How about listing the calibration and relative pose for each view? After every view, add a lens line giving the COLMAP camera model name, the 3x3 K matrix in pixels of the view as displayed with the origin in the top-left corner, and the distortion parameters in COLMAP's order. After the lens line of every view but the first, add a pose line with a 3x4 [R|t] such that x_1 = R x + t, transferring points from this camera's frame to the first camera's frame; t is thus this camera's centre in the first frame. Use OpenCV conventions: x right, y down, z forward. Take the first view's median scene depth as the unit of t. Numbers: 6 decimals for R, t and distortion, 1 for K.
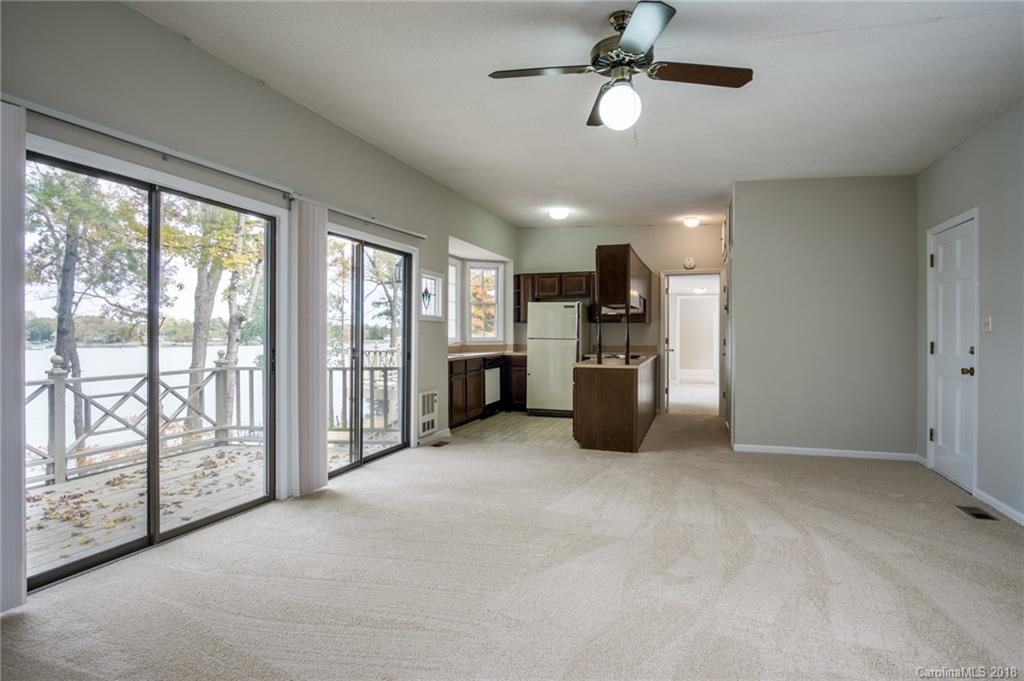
lens RADIAL K [[553.0, 0, 512.7], [0, 553.0, 336.8], [0, 0, 1]] dist [-0.001041, -0.000143]
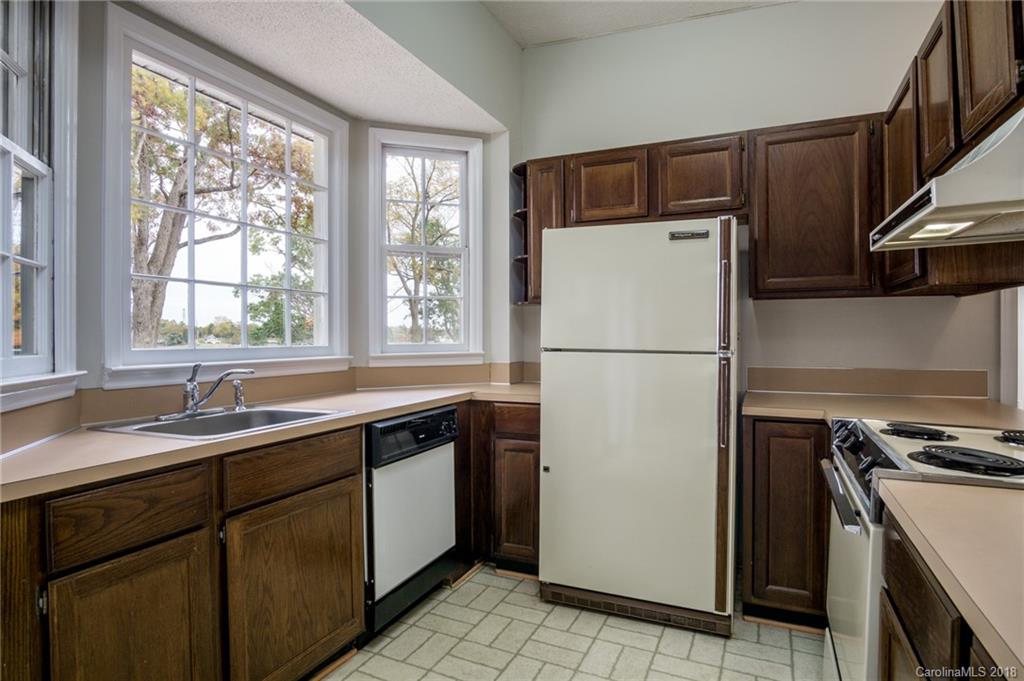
lens RADIAL K [[553.0, 0, 512.7], [0, 553.0, 336.8], [0, 0, 1]] dist [-0.001041, -0.000143]
pose [[0.995425, 0.000935, -0.095544, 0.038980], [-0.001400, 0.999987, -0.004800, -0.002396], [0.095538, 0.004912, 0.995414, 0.677052]]
